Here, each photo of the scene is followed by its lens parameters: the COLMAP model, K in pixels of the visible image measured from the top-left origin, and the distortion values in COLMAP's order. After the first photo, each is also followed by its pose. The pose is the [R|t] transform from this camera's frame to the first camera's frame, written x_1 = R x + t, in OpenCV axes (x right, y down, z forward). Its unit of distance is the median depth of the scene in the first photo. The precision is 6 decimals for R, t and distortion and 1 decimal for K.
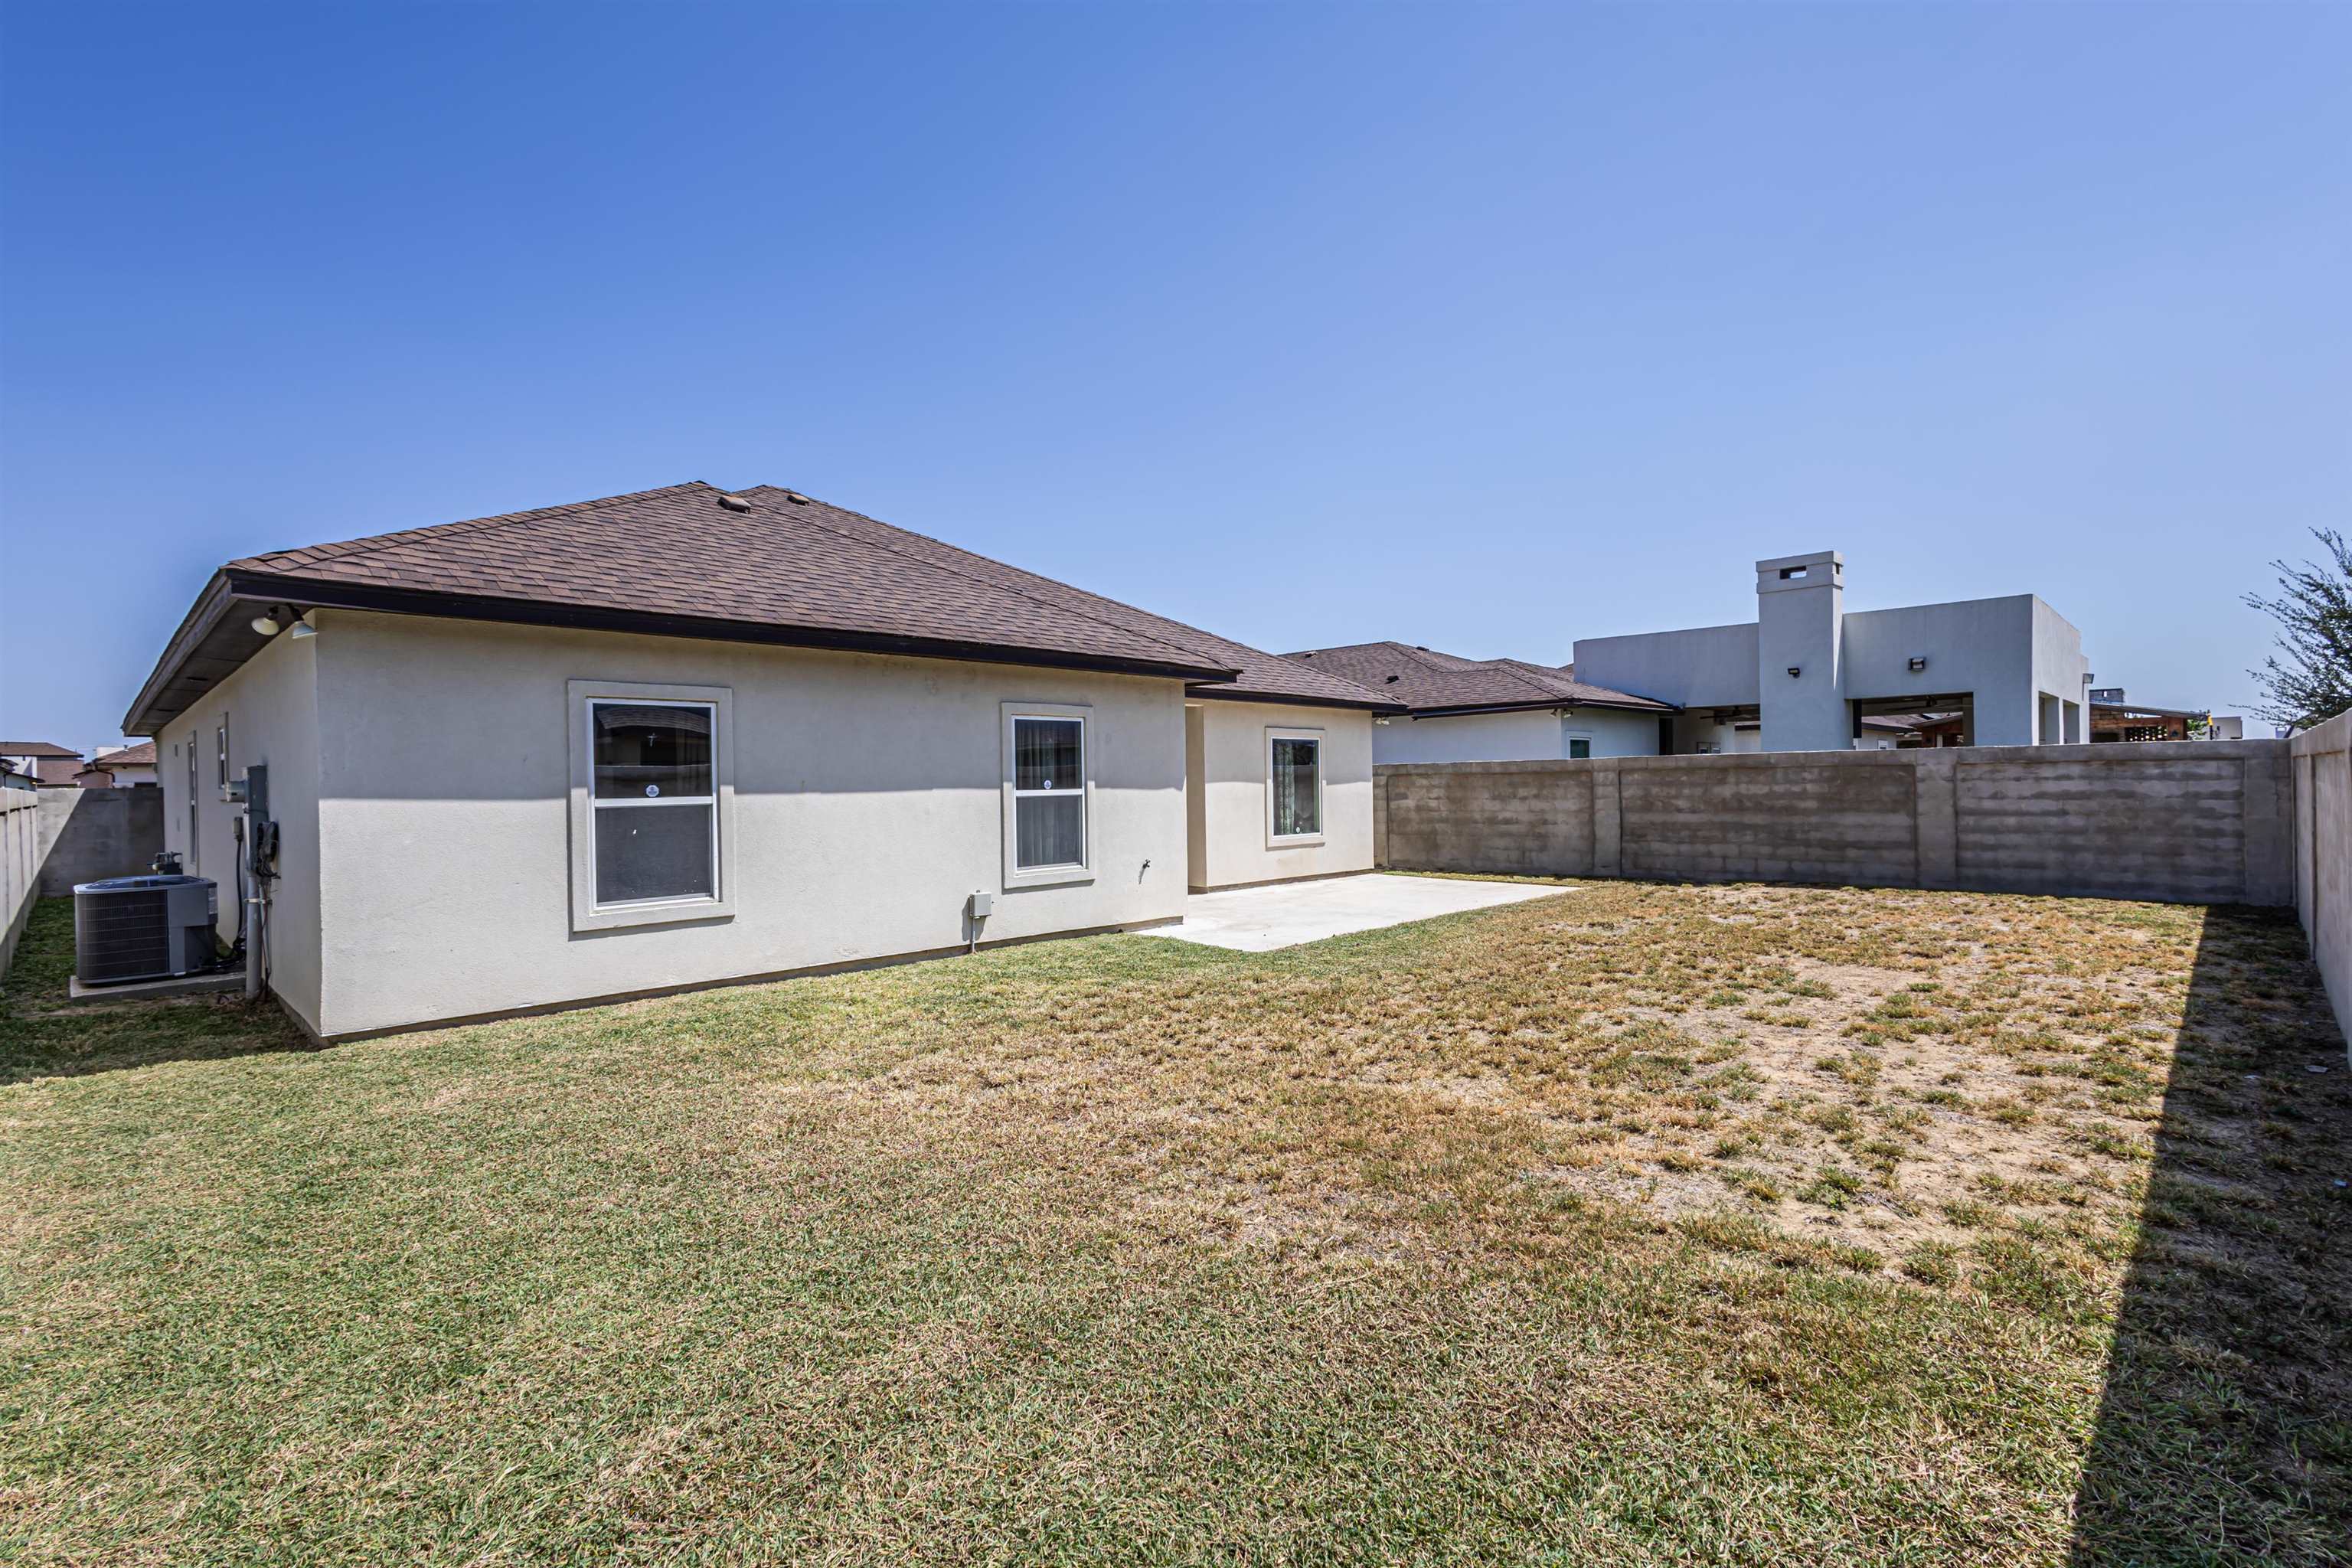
lens RADIAL K [[1082.4, 0, 1173.0], [0, 1082.4, 787.0], [0, 0, 1]] dist [0.012909, -0.000437]
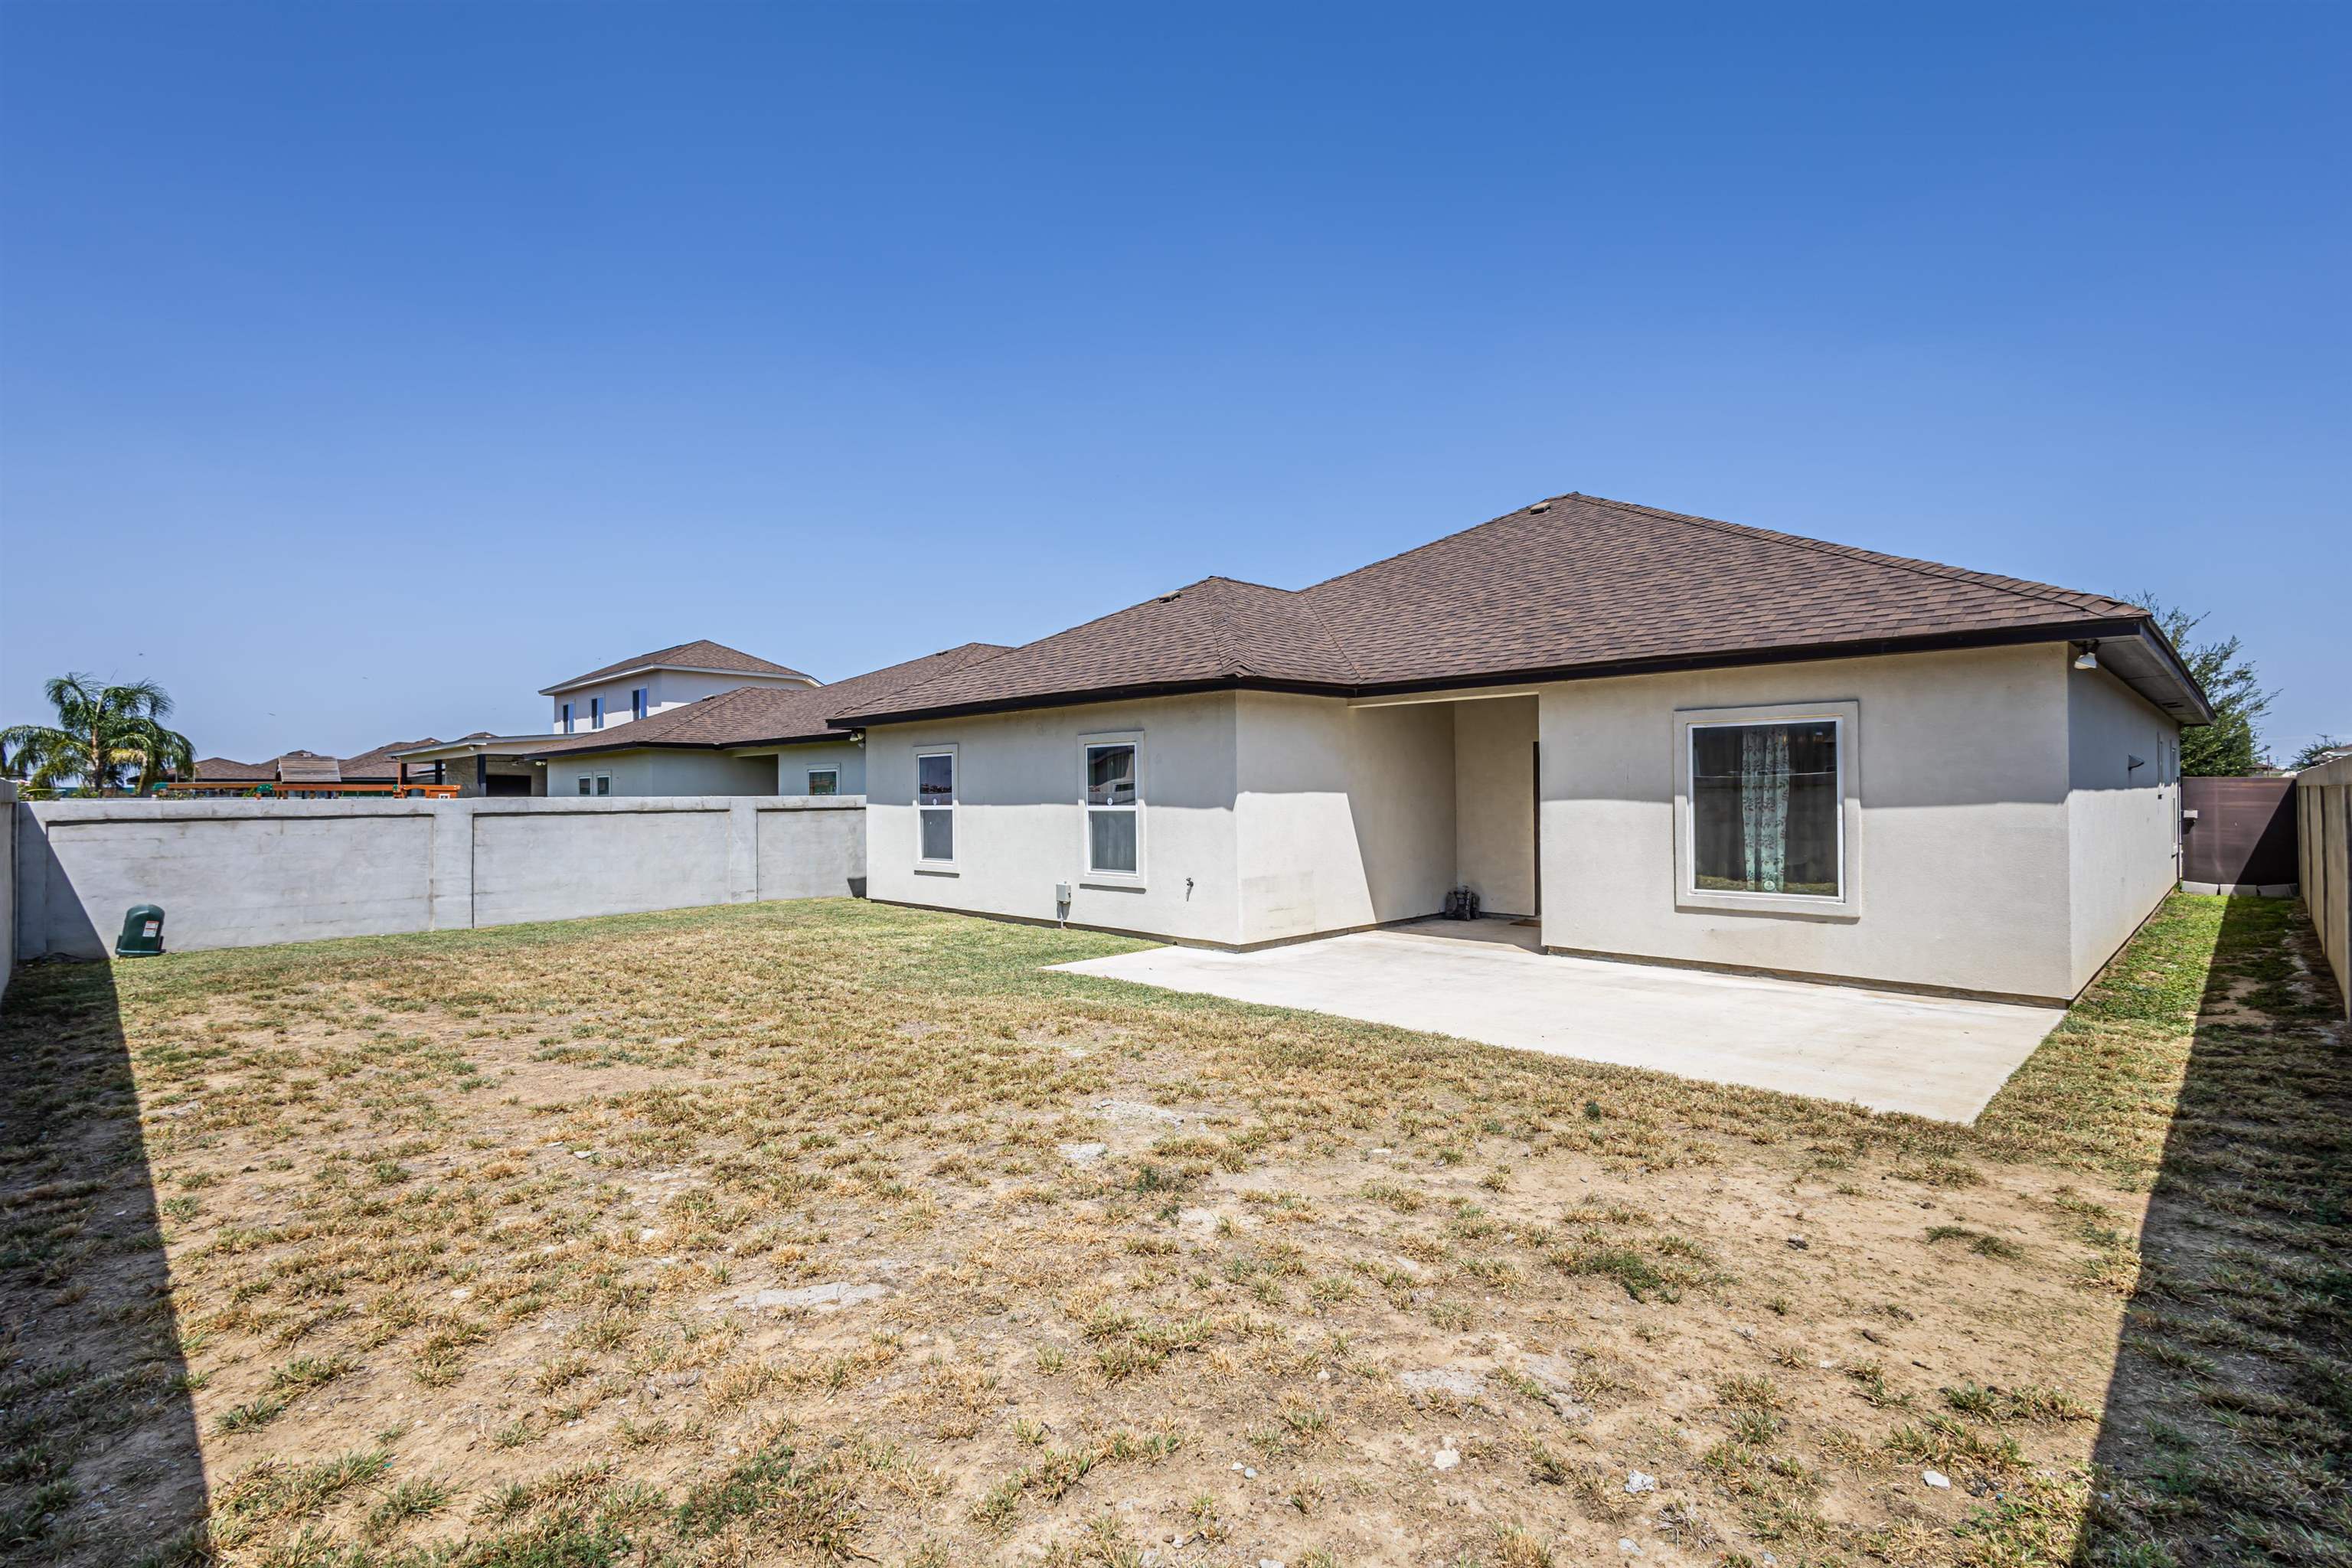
lens RADIAL K [[1082.4, 0, 1173.0], [0, 1082.4, 787.0], [0, 0, 1]] dist [0.012909, -0.000437]
pose [[-0.008848, 0.001167, -0.999960, 0.535872], [-0.000994, 0.999999, 0.001176, -0.009622], [0.999960, 0.001004, -0.008846, 0.547166]]
